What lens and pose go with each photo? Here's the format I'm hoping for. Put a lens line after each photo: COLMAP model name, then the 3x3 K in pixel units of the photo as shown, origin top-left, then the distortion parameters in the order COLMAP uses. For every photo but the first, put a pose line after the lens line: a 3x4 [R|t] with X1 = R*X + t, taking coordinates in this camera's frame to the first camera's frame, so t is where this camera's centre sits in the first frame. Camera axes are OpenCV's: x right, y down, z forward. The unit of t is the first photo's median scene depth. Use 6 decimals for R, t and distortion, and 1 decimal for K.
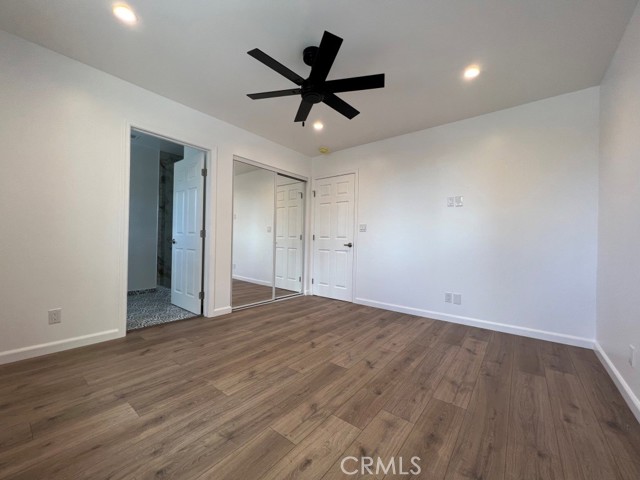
lens RADIAL K [[256.0, 0, 324.2], [0, 256.0, 242.4], [0, 0, 1]] dist [0.001896, -0.000045]
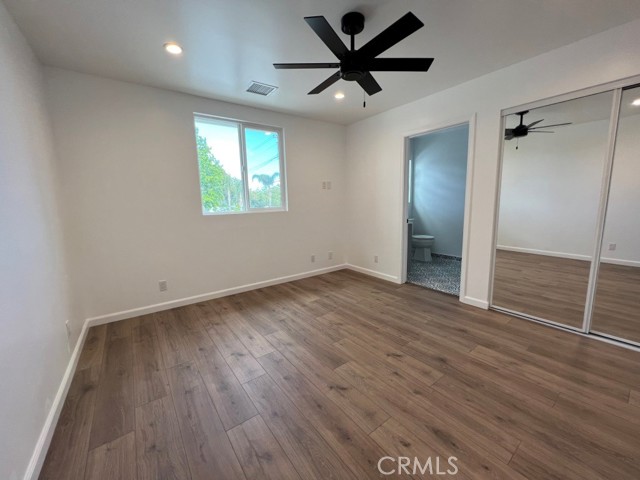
lens RADIAL K [[259.2, 0, 319.8], [0, 259.2, 241.7], [0, 0, 1]] dist [0.000613, 0.000020]
pose [[-0.273776, 0.134347, -0.952364, 0.790995], [0.015072, 0.990674, 0.135418, -0.095740], [0.961675, 0.022720, -0.273248, 0.980147]]
